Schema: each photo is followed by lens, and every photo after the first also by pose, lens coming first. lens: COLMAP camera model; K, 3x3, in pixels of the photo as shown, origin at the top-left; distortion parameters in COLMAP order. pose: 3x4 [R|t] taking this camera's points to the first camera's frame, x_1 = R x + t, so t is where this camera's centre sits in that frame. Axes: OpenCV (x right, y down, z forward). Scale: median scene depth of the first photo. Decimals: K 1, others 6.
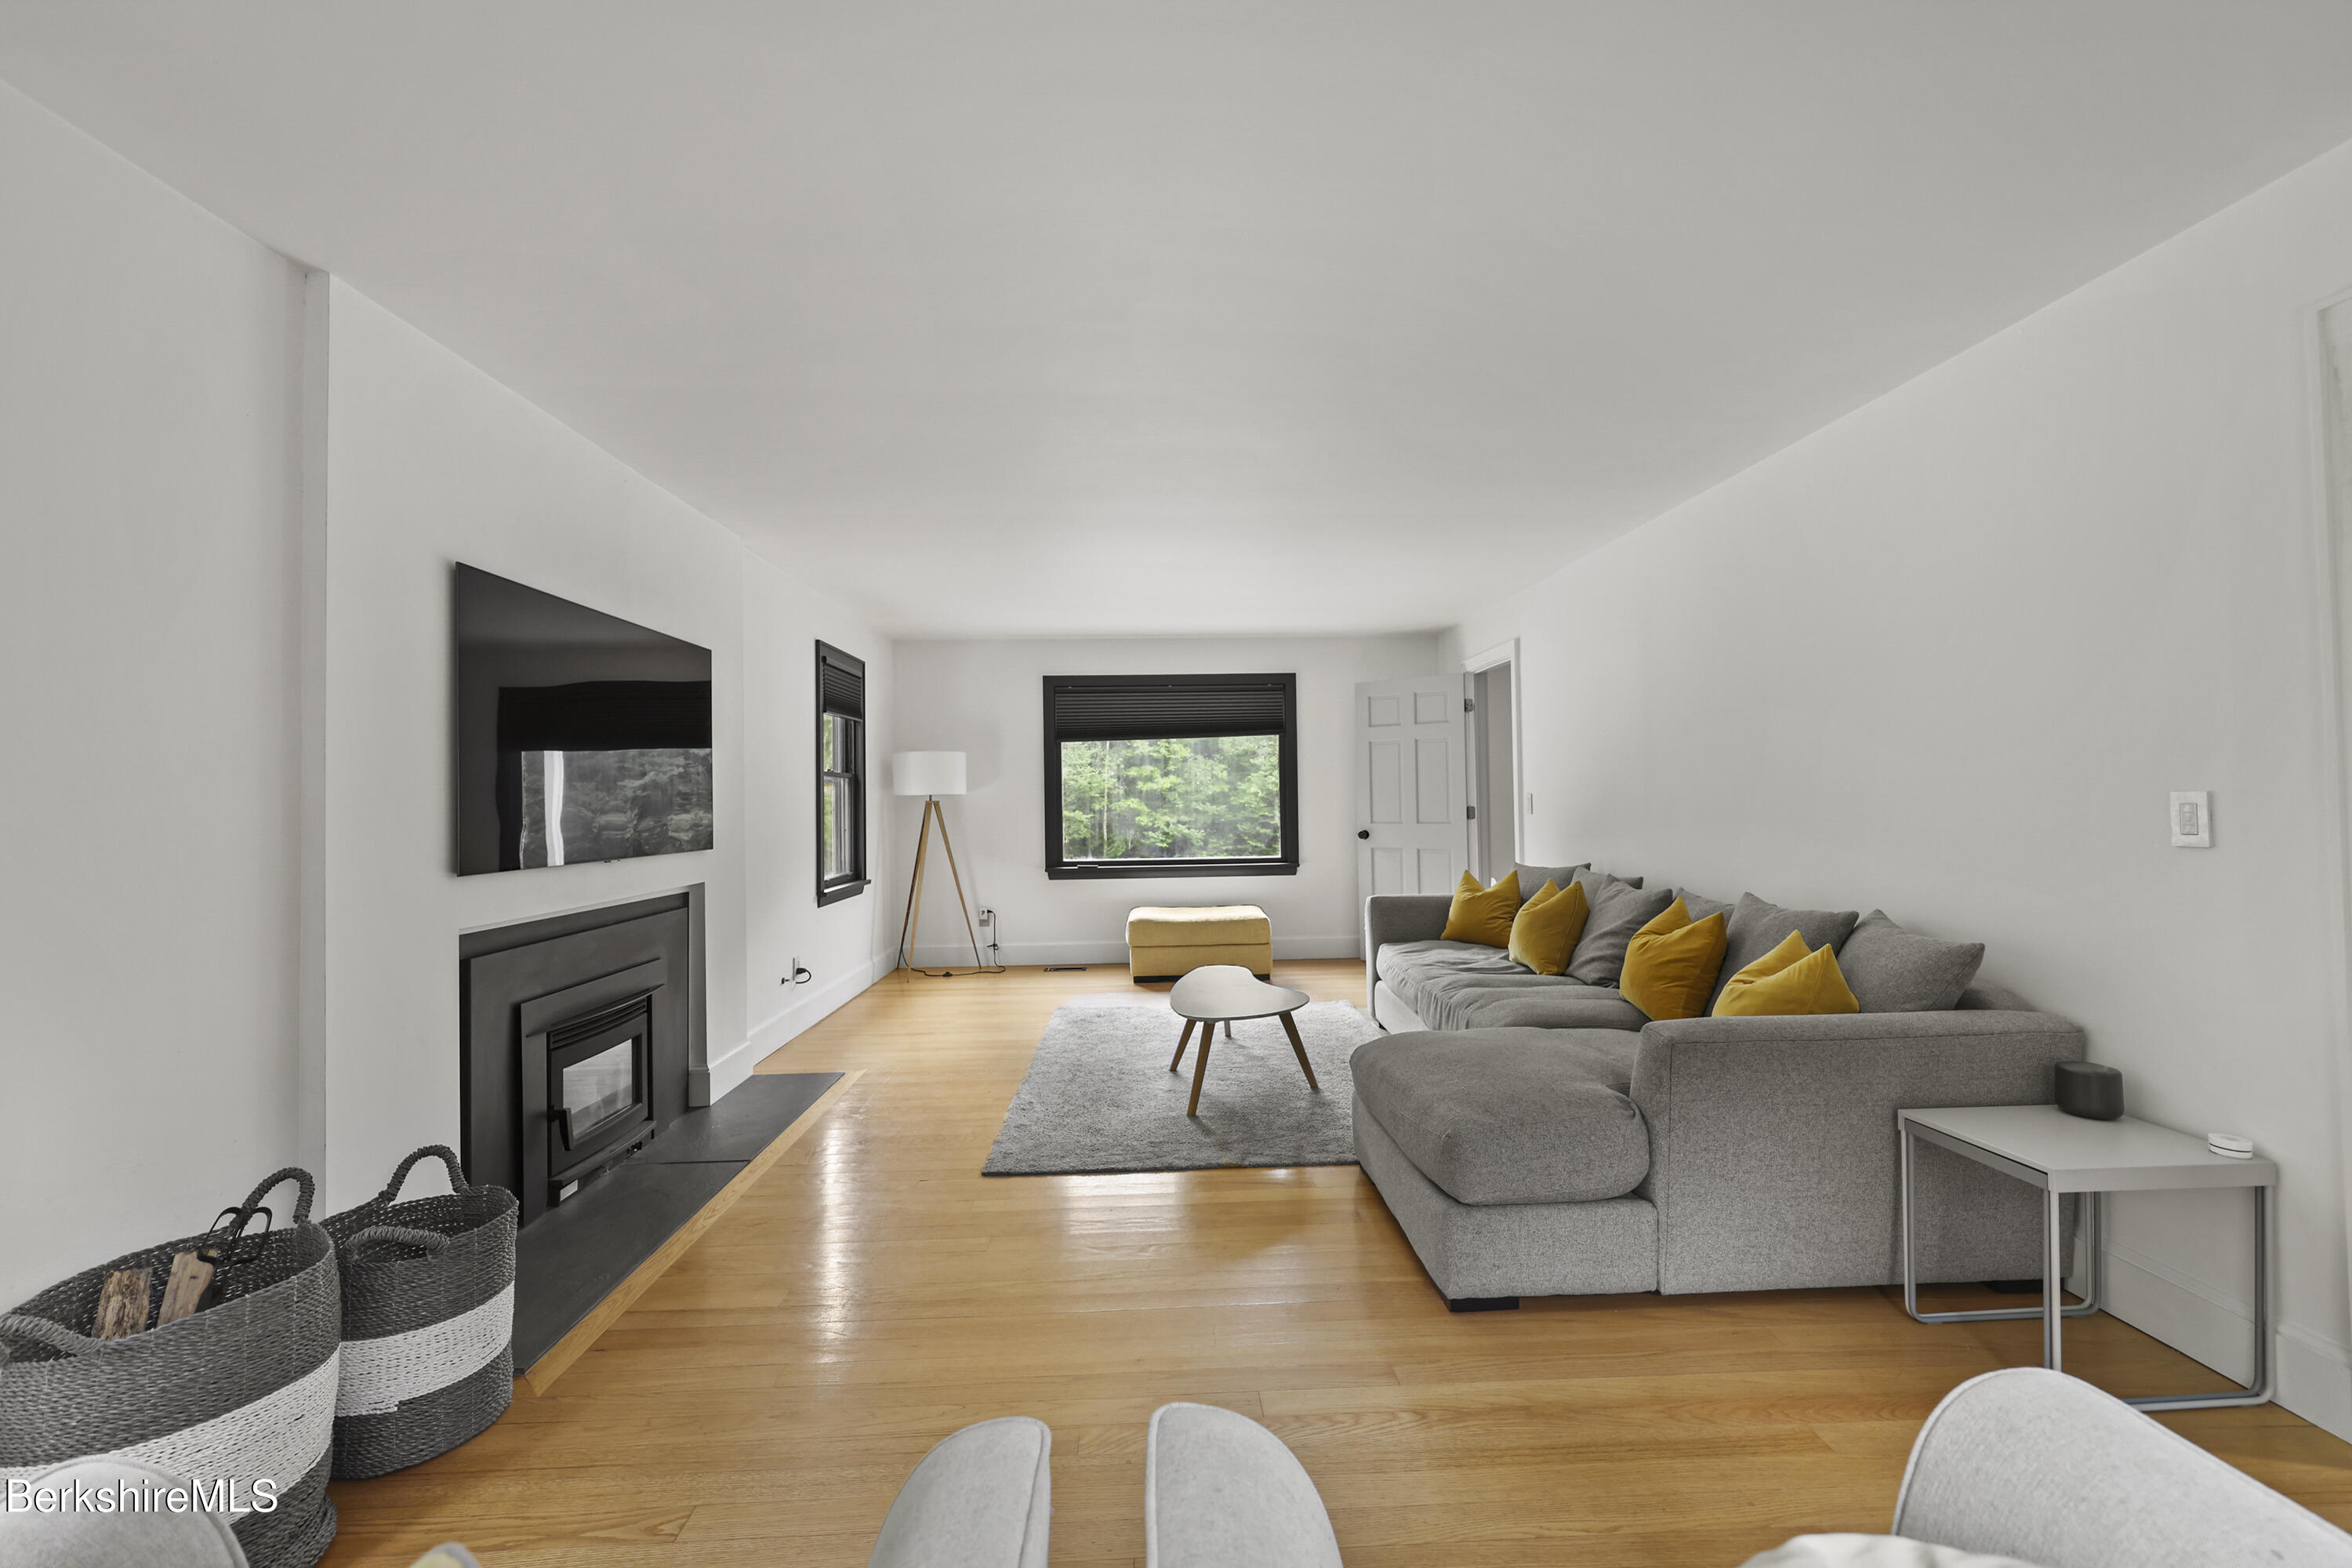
lens RADIAL K [[954.9, 0, 1186.3], [0, 954.9, 778.0], [0, 0, 1]] dist [-0.002505, 0.000534]
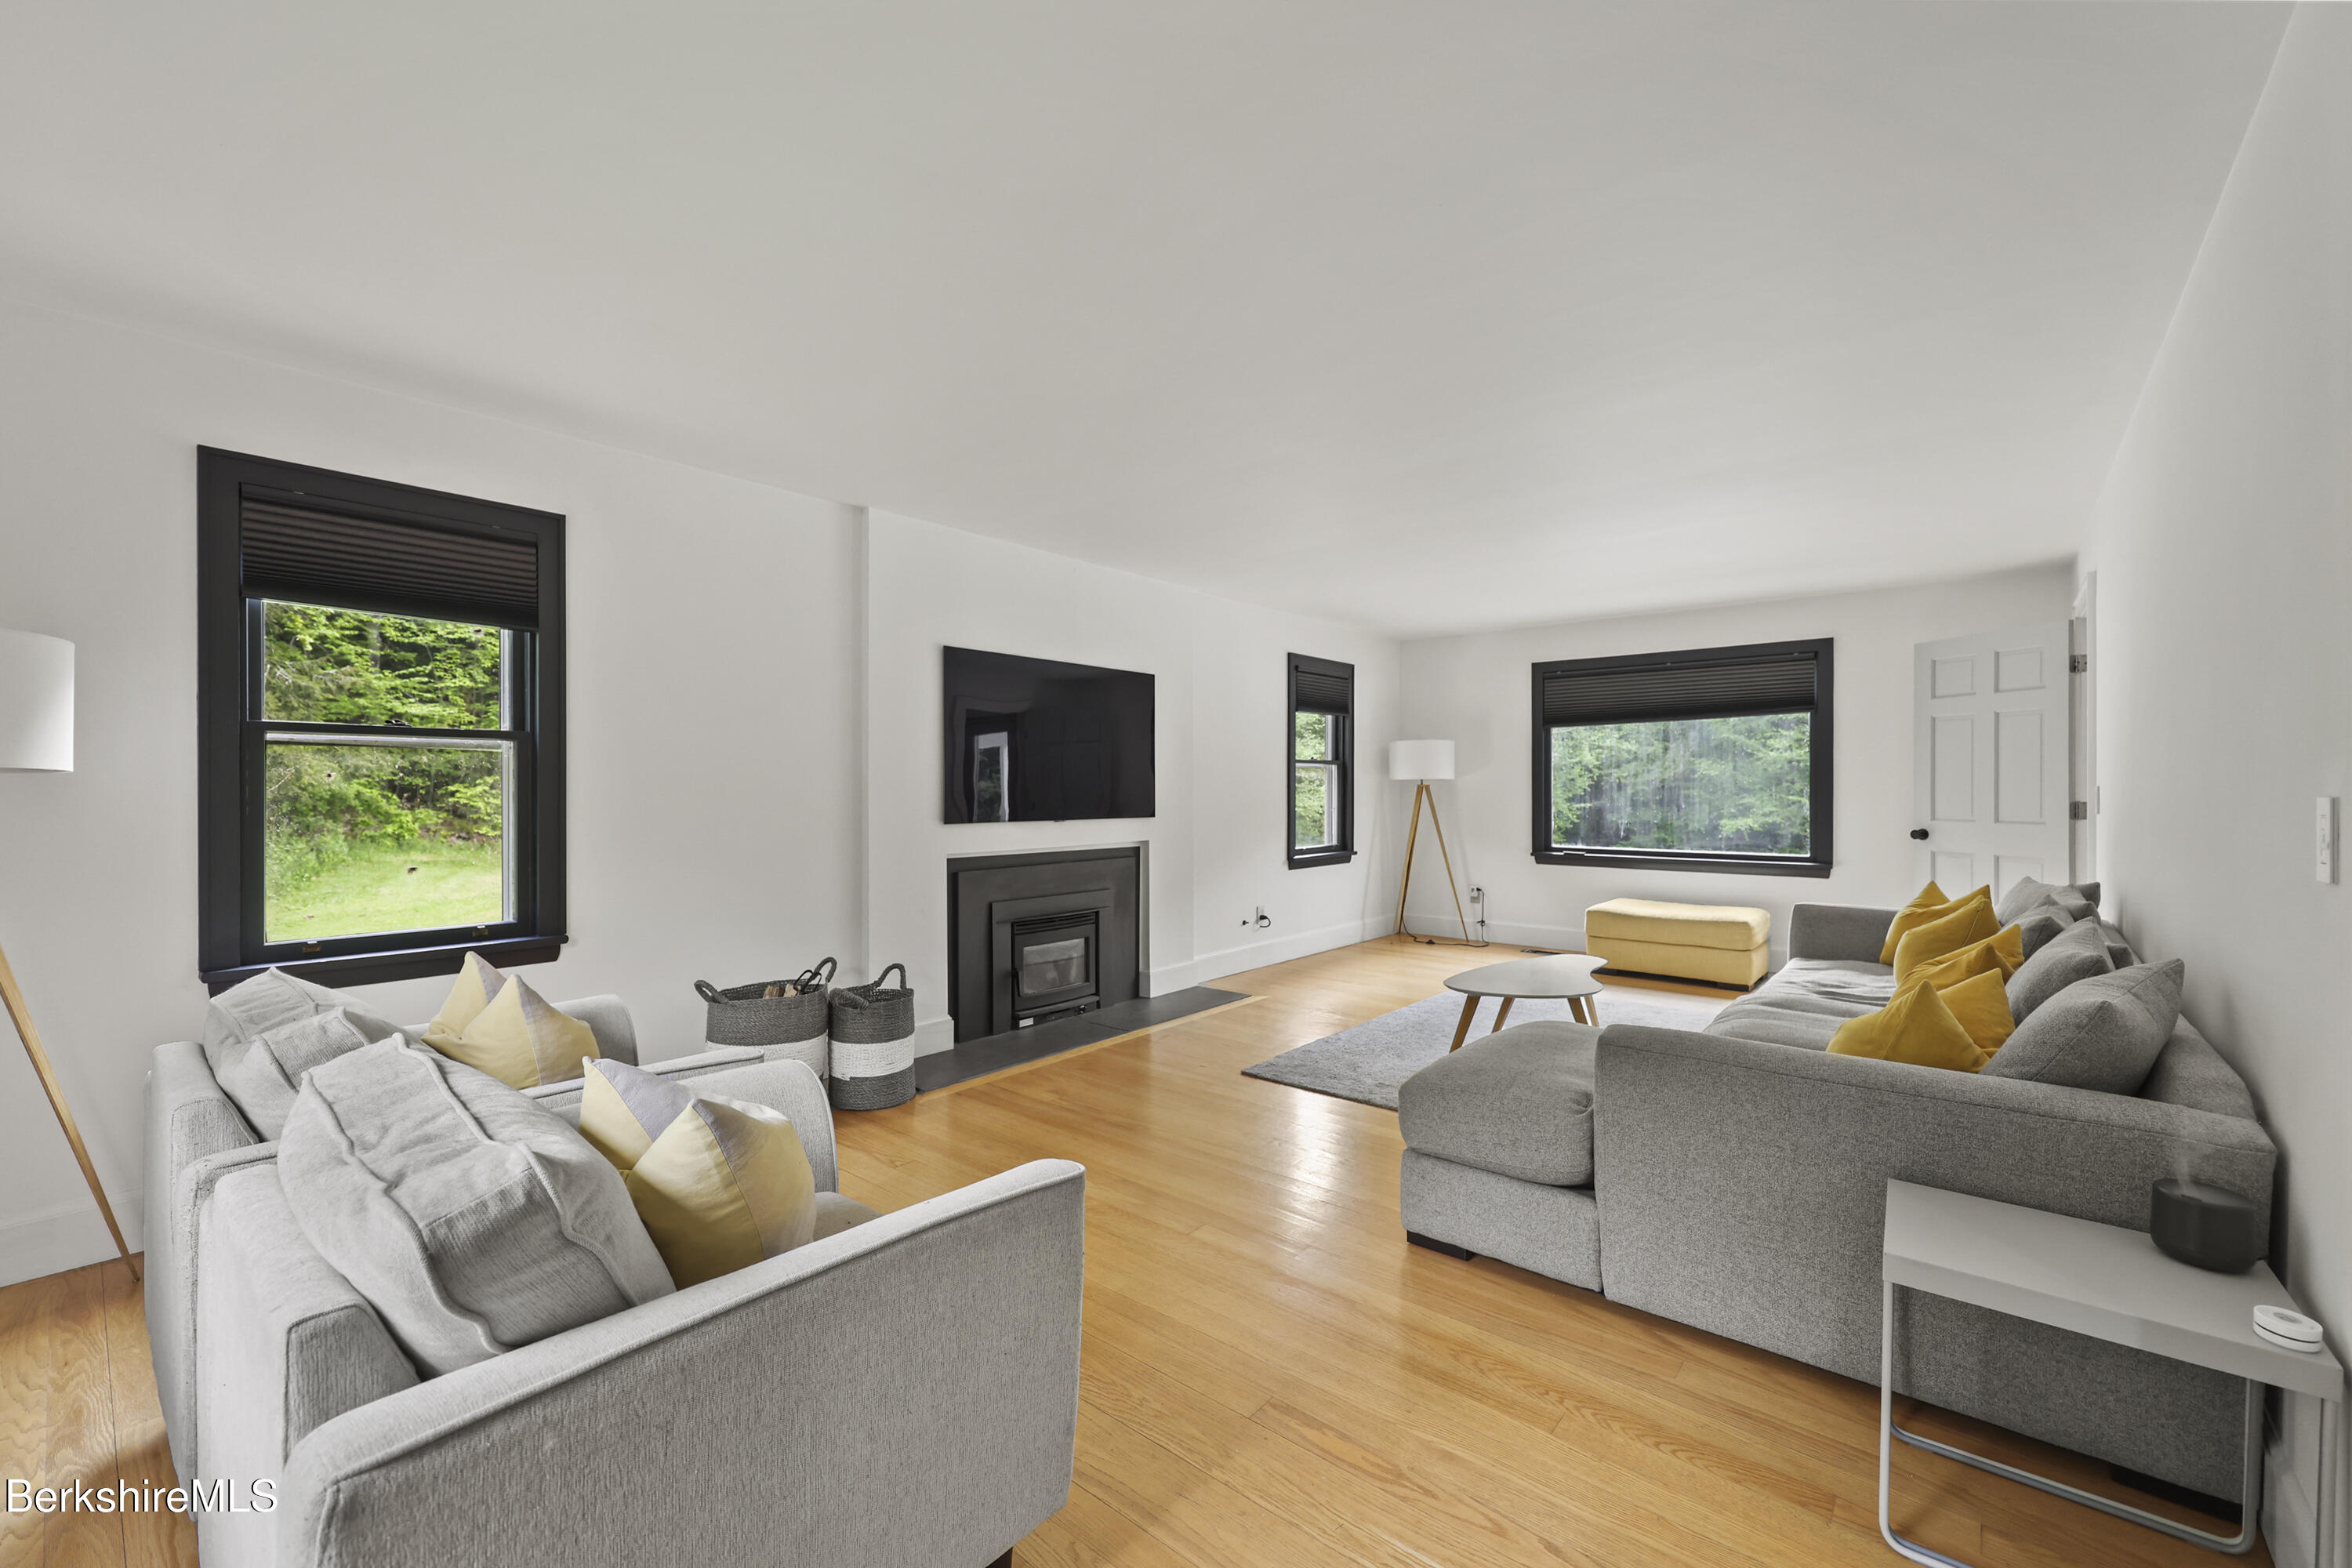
lens RADIAL K [[954.9, 0, 1182.3], [0, 954.9, 788.9], [0, 0, 1]] dist [-0.002505, 0.000534]
pose [[0.735851, 0.015919, -0.676957, 0.545922], [0.004405, 0.999590, 0.028293, -0.007974], [0.677129, -0.023801, 0.735479, -0.003327]]
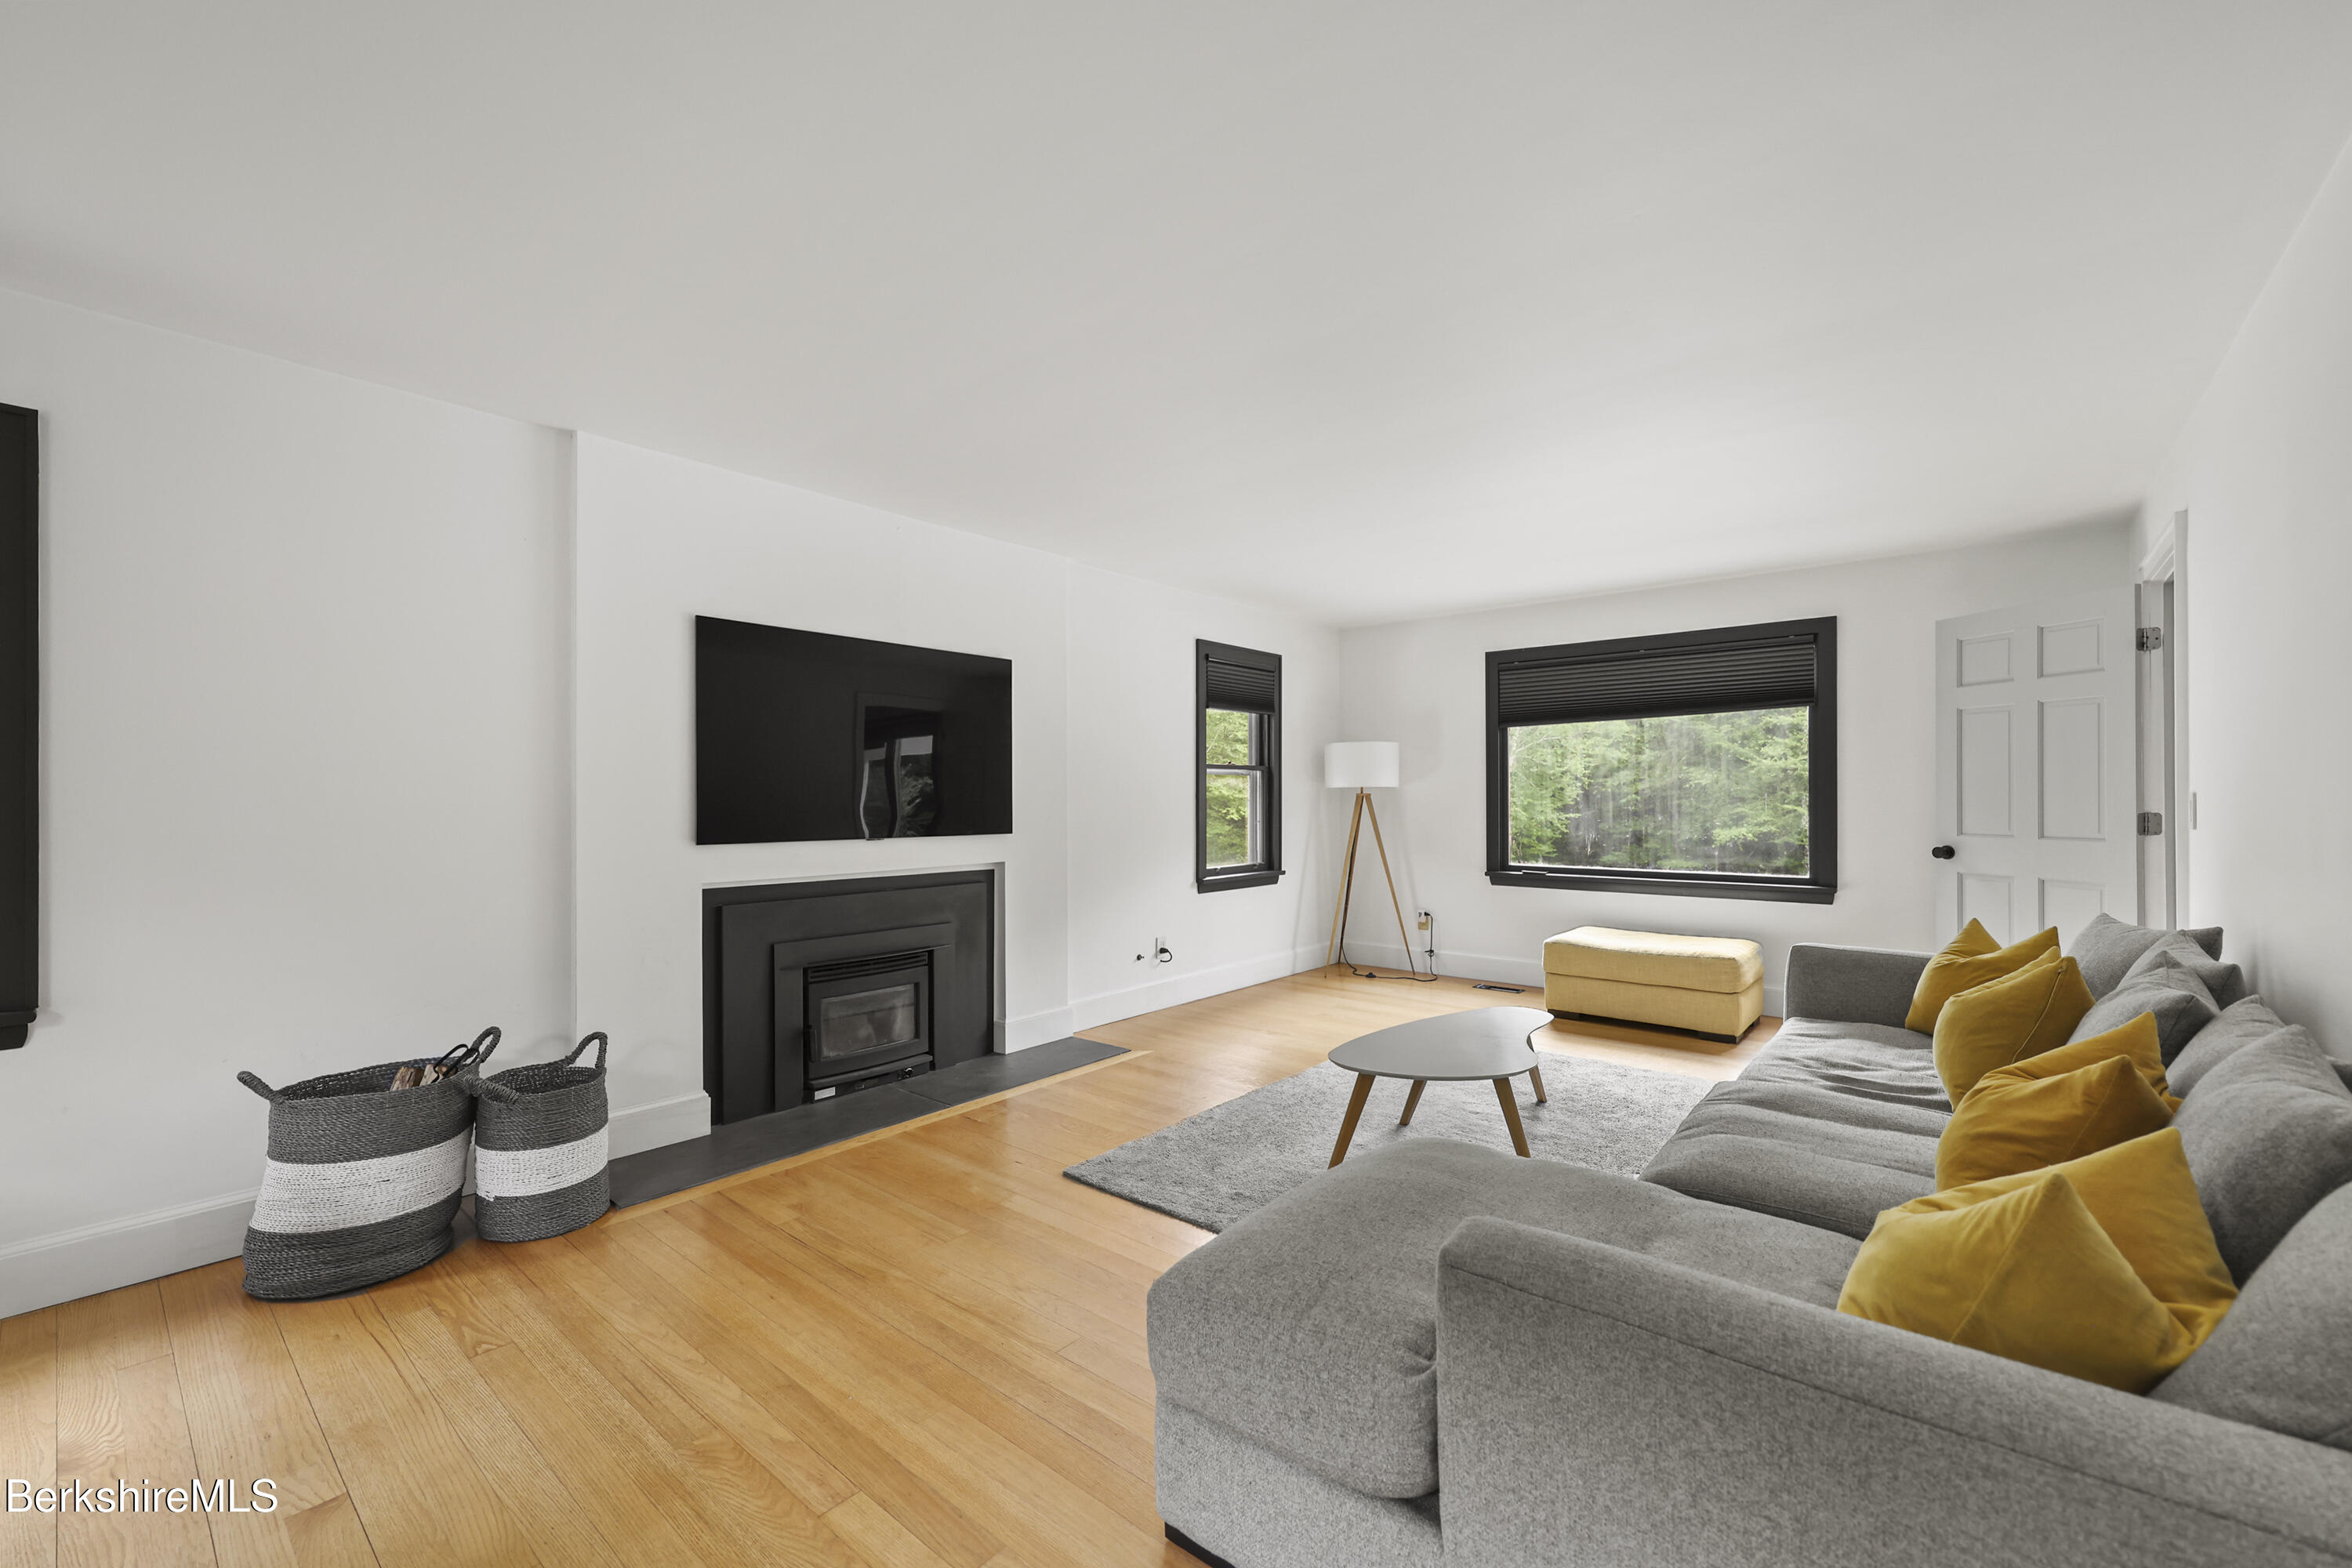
lens RADIAL K [[954.9, 0, 1176.5], [0, 954.9, 794.3], [0, 0, 1]] dist [-0.002505, 0.000534]
pose [[0.735426, 0.011131, -0.677514, 0.486123], [0.006803, 0.999693, 0.023809, 0.000864], [0.677571, -0.022119, 0.735125, 0.327677]]
